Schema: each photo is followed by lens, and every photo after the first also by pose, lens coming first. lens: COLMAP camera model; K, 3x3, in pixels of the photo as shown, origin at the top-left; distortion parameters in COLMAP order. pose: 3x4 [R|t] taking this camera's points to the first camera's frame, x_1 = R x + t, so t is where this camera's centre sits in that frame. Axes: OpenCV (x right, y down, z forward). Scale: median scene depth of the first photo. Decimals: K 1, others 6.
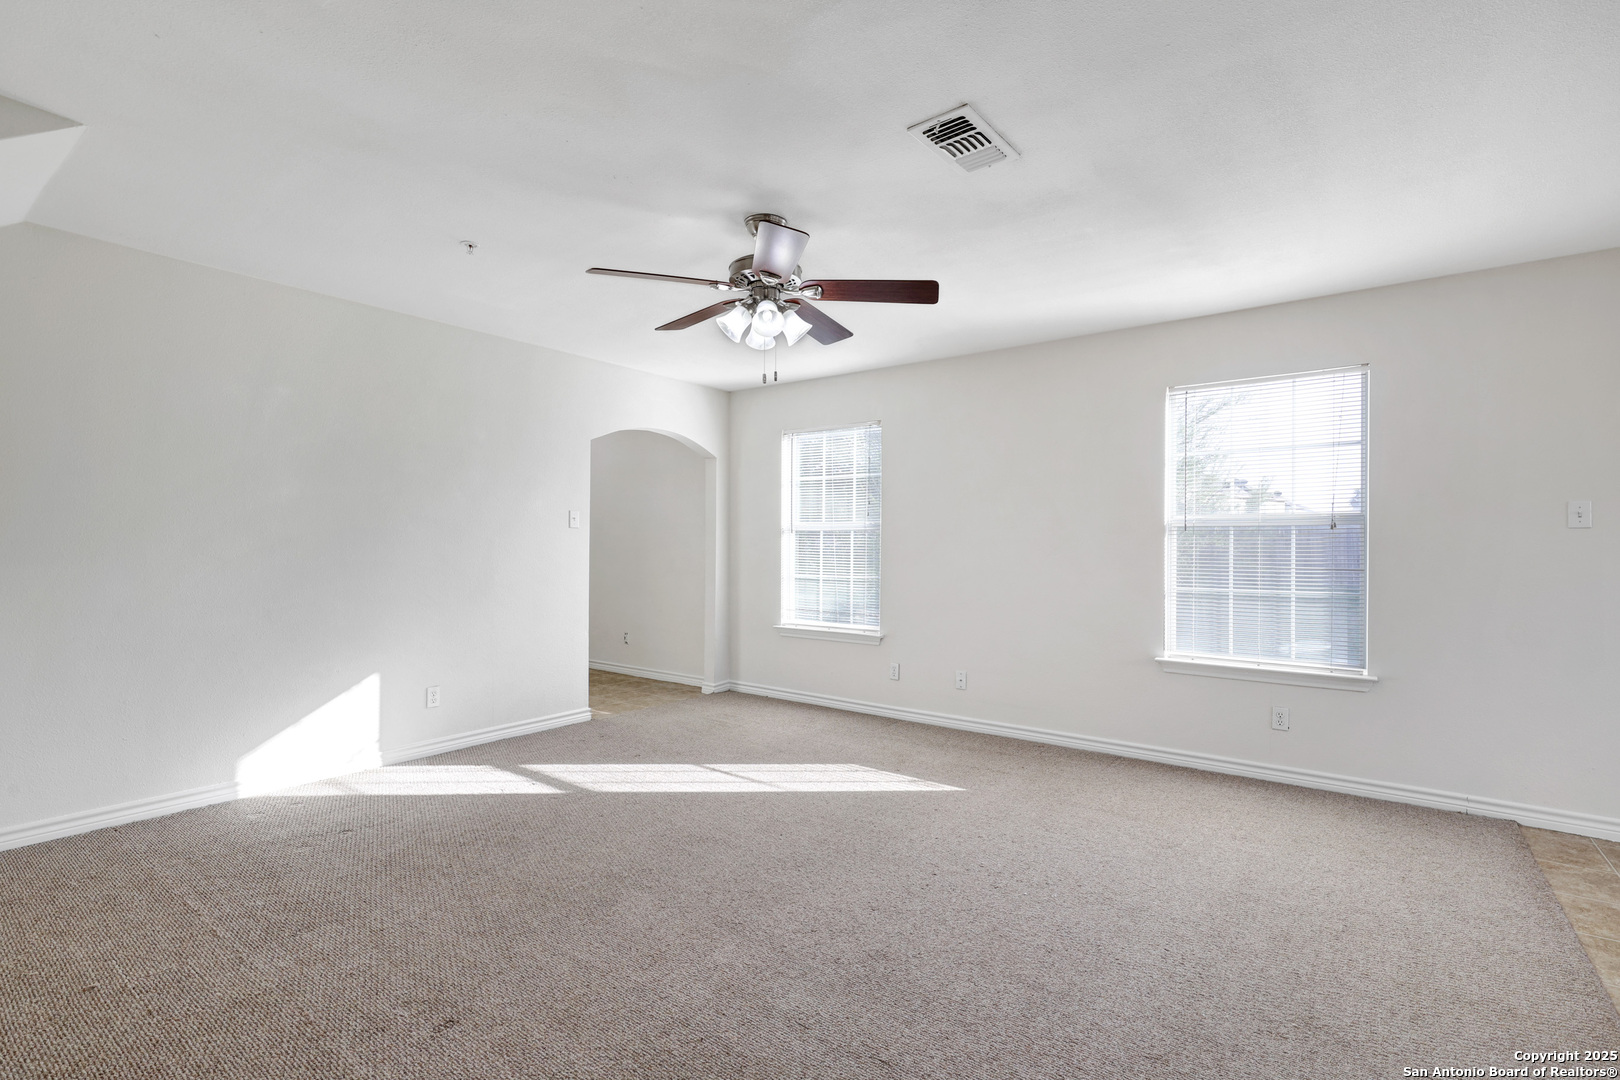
lens RADIAL K [[750.2, 0, 814.8], [0, 750.2, 546.1], [0, 0, 1]] dist [0.000233, 0.000071]
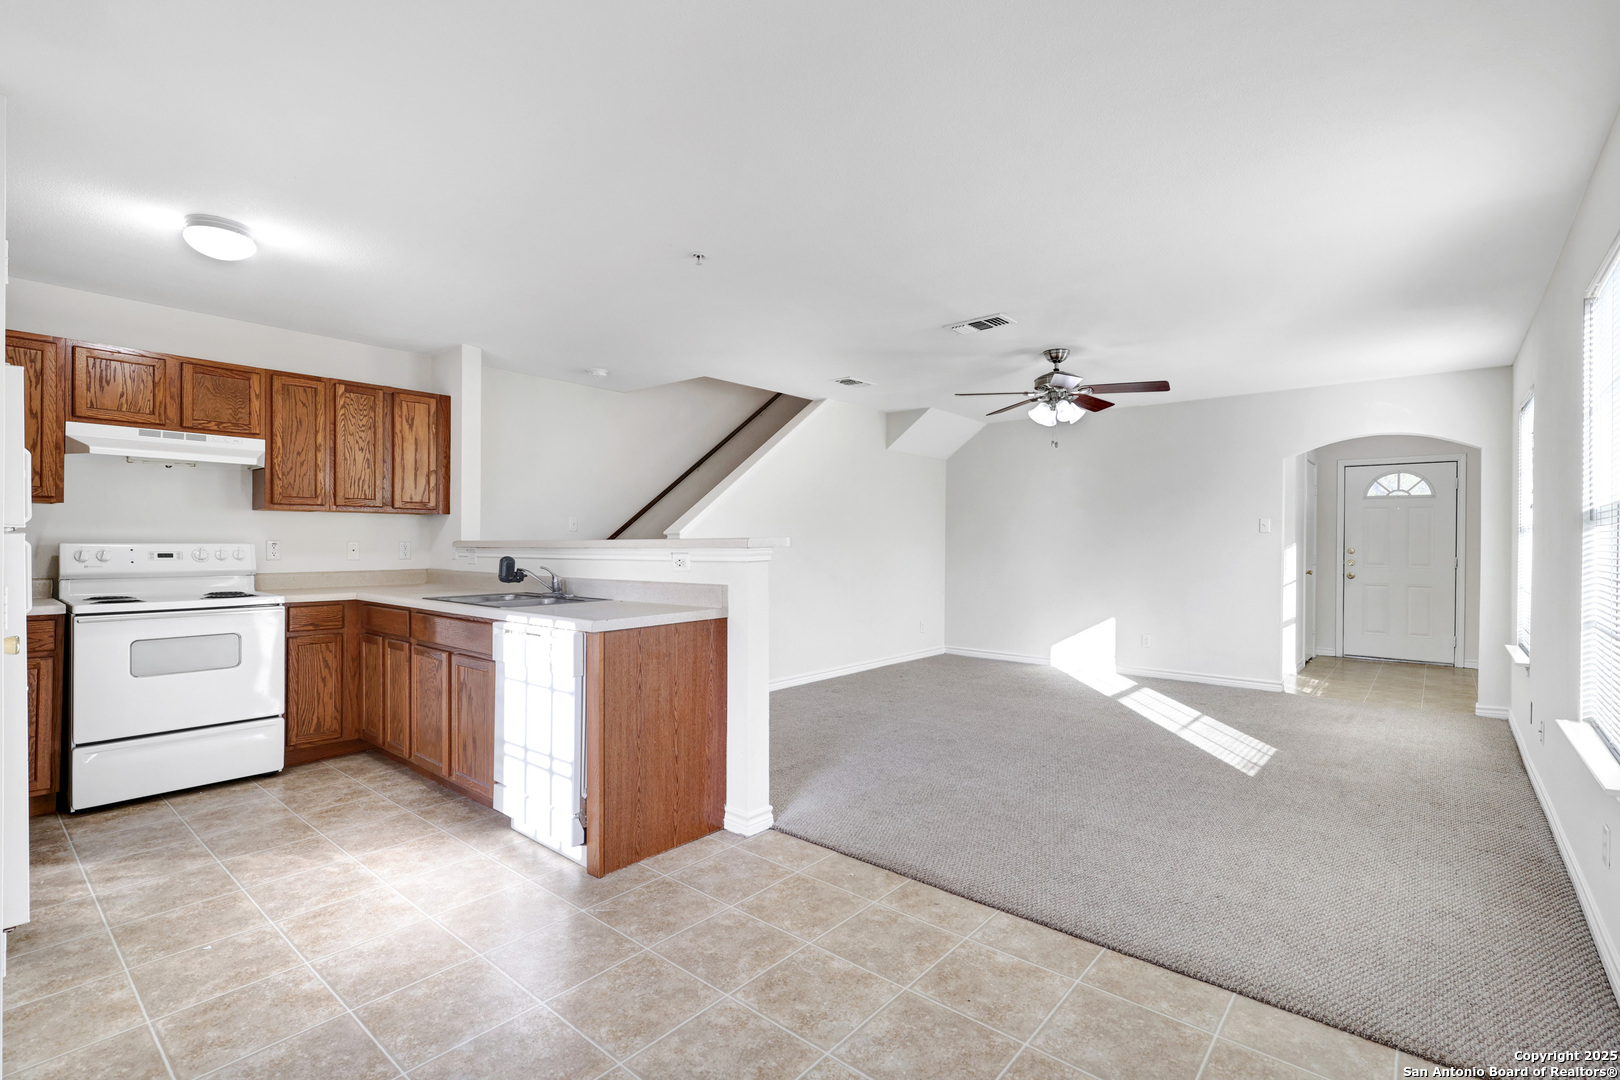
lens RADIAL K [[750.2, 0, 814.8], [0, 750.2, 546.1], [0, 0, 1]] dist [0.000233, 0.000071]
pose [[-0.092796, 0.003449, -0.995679, 1.203470], [-0.013046, 0.999904, 0.004680, 0.002140], [0.995600, 0.013424, -0.092742, 0.430932]]
